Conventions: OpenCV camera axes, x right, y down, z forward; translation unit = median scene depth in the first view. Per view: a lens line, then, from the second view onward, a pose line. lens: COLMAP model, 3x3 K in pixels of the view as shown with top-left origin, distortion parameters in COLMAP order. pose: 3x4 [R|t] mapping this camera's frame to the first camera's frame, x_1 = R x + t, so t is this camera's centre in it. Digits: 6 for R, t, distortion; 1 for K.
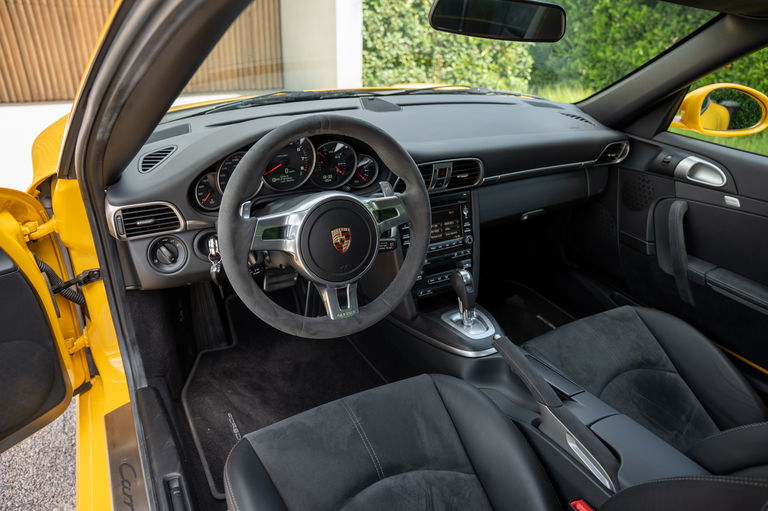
lens RADIAL K [[528.6, 0, 382.4], [0, 528.6, 253.3], [0, 0, 1]] dist [-0.148879, 0.105096]
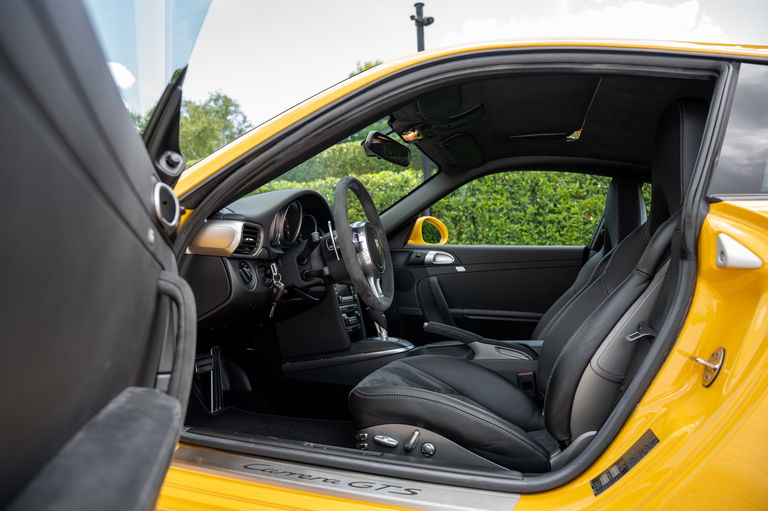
lens RADIAL K [[528.6, 0, 382.4], [0, 528.6, 253.3], [0, 0, 1]] dist [-0.148879, 0.105096]
pose [[0.687296, 0.021735, 0.726052, -0.949319], [0.303867, 0.899285, -0.314567, 0.385772], [-0.659765, 0.436824, 0.611470, -0.006152]]
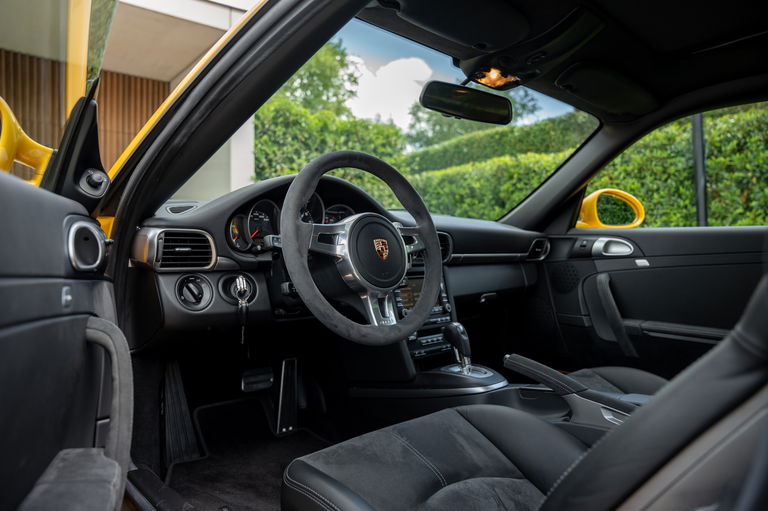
lens RADIAL K [[528.6, 0, 382.4], [0, 528.6, 253.3], [0, 0, 1]] dist [-0.148879, 0.105096]
pose [[0.967730, -0.024048, 0.250838, -0.267305], [0.125412, 0.909360, -0.396656, 0.320554], [-0.218564, 0.415314, 0.883031, 0.006960]]
